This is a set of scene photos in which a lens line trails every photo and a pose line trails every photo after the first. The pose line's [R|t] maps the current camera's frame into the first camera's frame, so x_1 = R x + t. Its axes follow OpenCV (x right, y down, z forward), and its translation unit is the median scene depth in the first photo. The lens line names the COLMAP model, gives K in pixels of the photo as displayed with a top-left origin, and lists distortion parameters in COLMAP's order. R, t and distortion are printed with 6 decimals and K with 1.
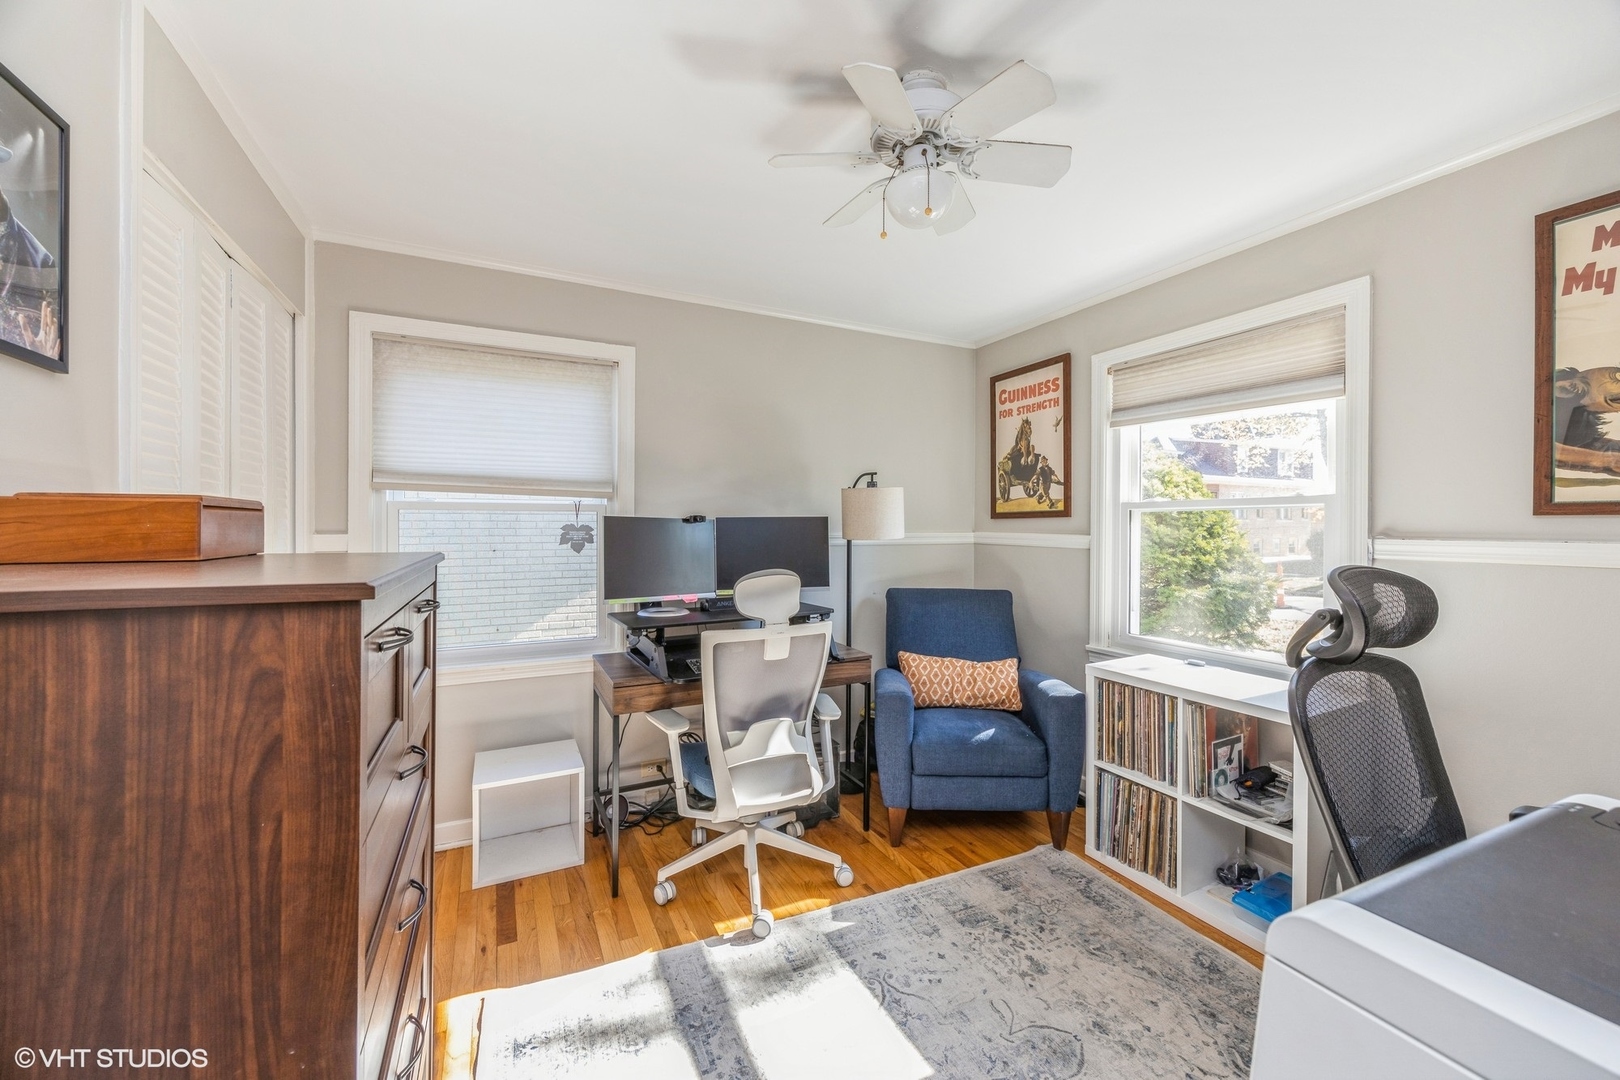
lens RADIAL K [[636.4, 0, 807.2], [0, 636.4, 533.9], [0, 0, 1]] dist [-0.001819, -0.000319]
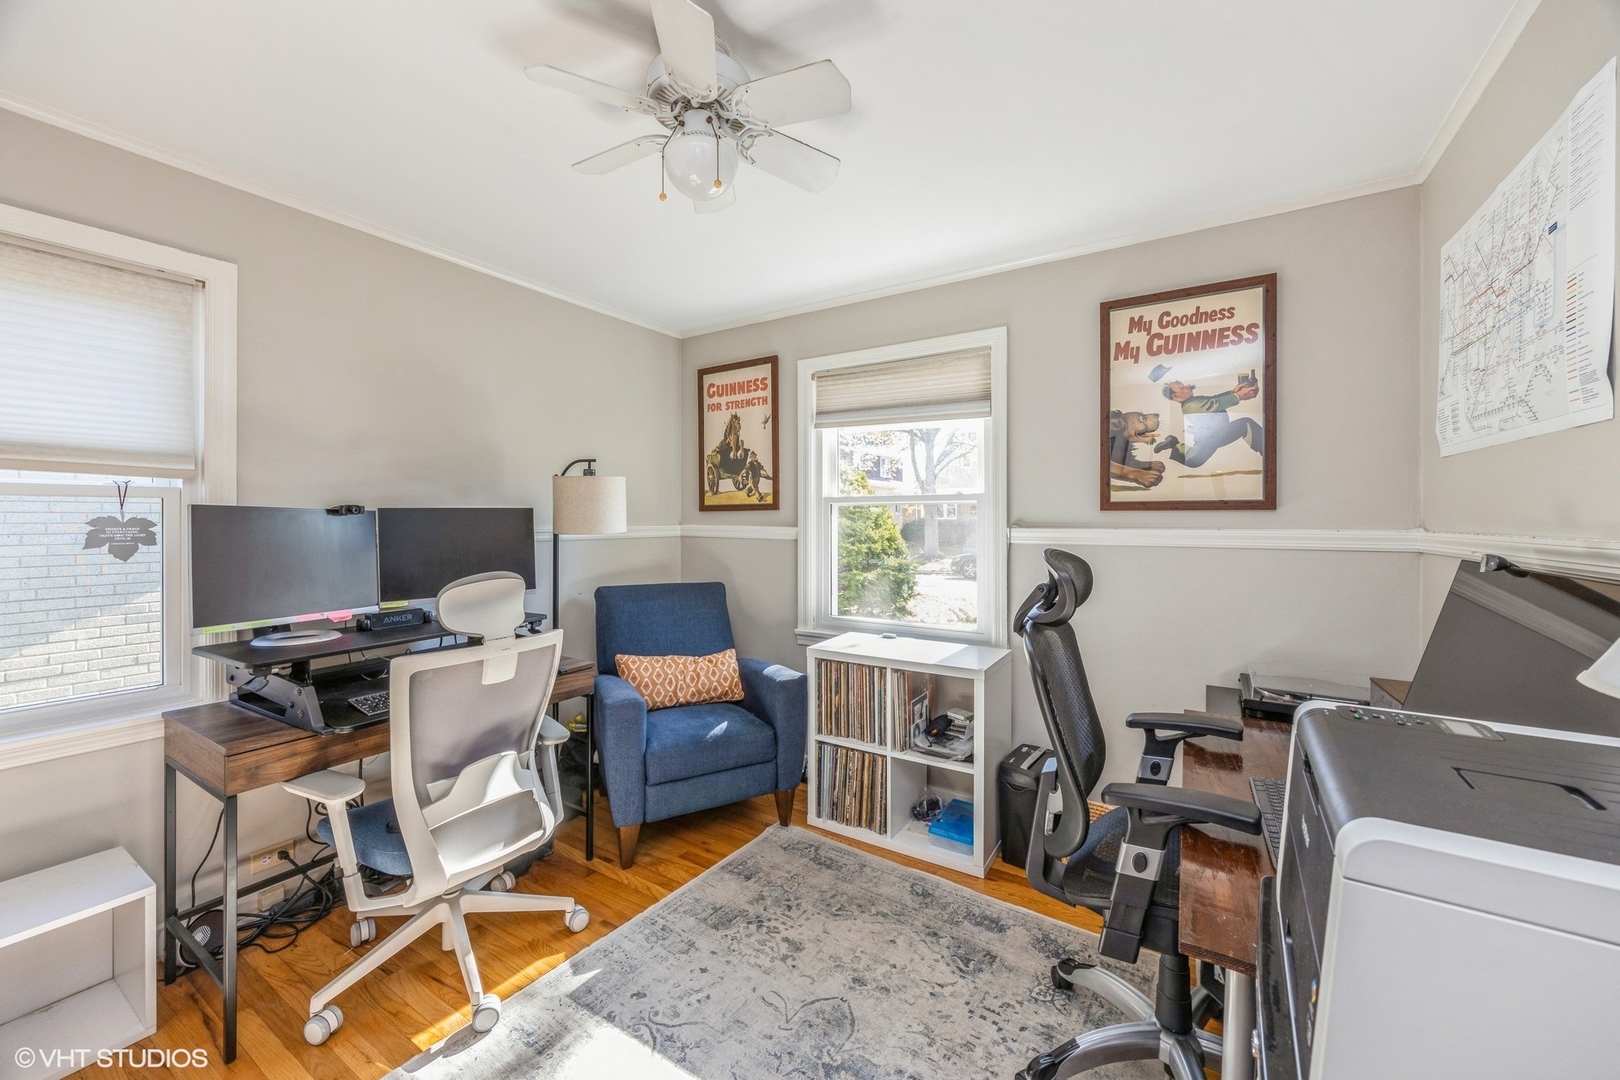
lens RADIAL K [[636.4, 0, 814.2], [0, 636.4, 524.5], [0, 0, 1]] dist [-0.001819, -0.000319]
pose [[0.848817, -0.006371, 0.528648, -0.124916], [0.008293, 0.999965, -0.001265, -0.000643], [-0.528622, 0.005458, 0.848840, 0.085115]]
